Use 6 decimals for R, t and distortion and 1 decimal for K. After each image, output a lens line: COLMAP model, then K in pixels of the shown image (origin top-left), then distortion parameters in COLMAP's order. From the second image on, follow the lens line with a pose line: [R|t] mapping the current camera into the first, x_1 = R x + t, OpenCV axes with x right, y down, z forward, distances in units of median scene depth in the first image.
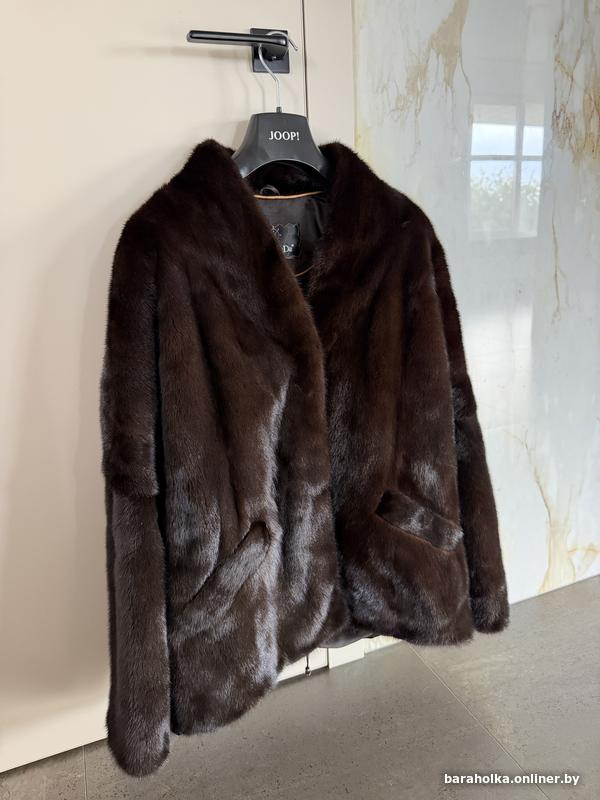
lens RADIAL K [[567.3, 0, 298.0], [0, 567.3, 403.3], [0, 0, 1]] dist [0.004646, 0.003667]
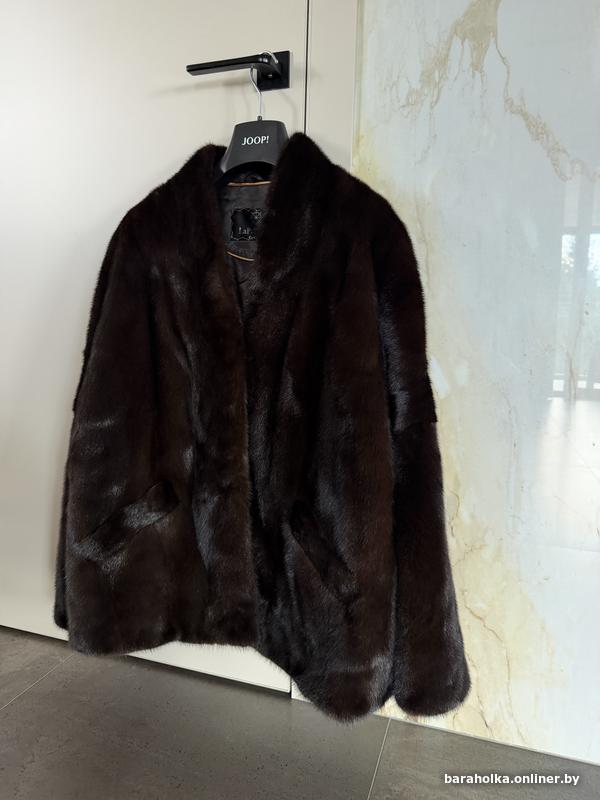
lens RADIAL K [[562.7, 0, 300.0], [0, 562.7, 400.0], [0, 0, 1]] dist [-0.000972, 0.000708]
pose [[0.769245, 0.149786, -0.621149, 0.675734], [-0.227592, 0.972606, -0.047318, 0.042258], [0.597046, 0.177768, 0.782263, 0.245919]]
